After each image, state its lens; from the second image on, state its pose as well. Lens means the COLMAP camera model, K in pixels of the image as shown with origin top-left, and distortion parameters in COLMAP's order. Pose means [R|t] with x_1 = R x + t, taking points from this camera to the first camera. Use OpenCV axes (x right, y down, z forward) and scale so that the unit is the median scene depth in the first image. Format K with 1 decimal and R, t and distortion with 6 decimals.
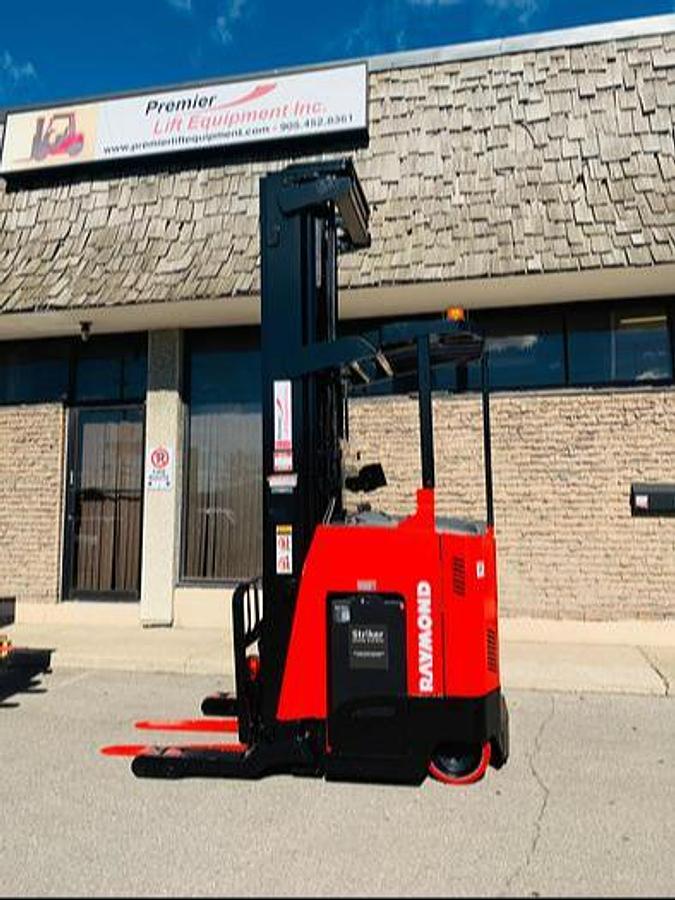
lens RADIAL K [[731.1, 0, 337.5], [0, 731.1, 450.0], [0, 0, 1]] dist [0.054318, -0.055110]
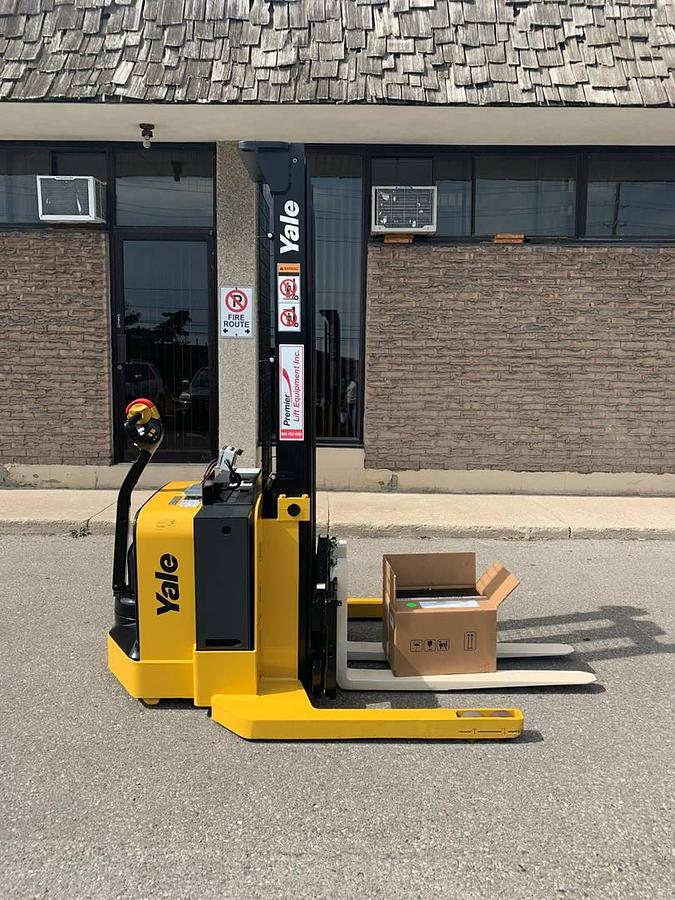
lens RADIAL K [[731.1, 0, 337.5], [0, 731.1, 450.0], [0, 0, 1]] dist [0.054318, -0.055110]
pose [[0.973962, -0.010340, 0.226475, -0.352038], [-0.033123, 0.981750, 0.187270, 0.019448], [-0.224278, -0.189896, 0.955845, 0.121152]]
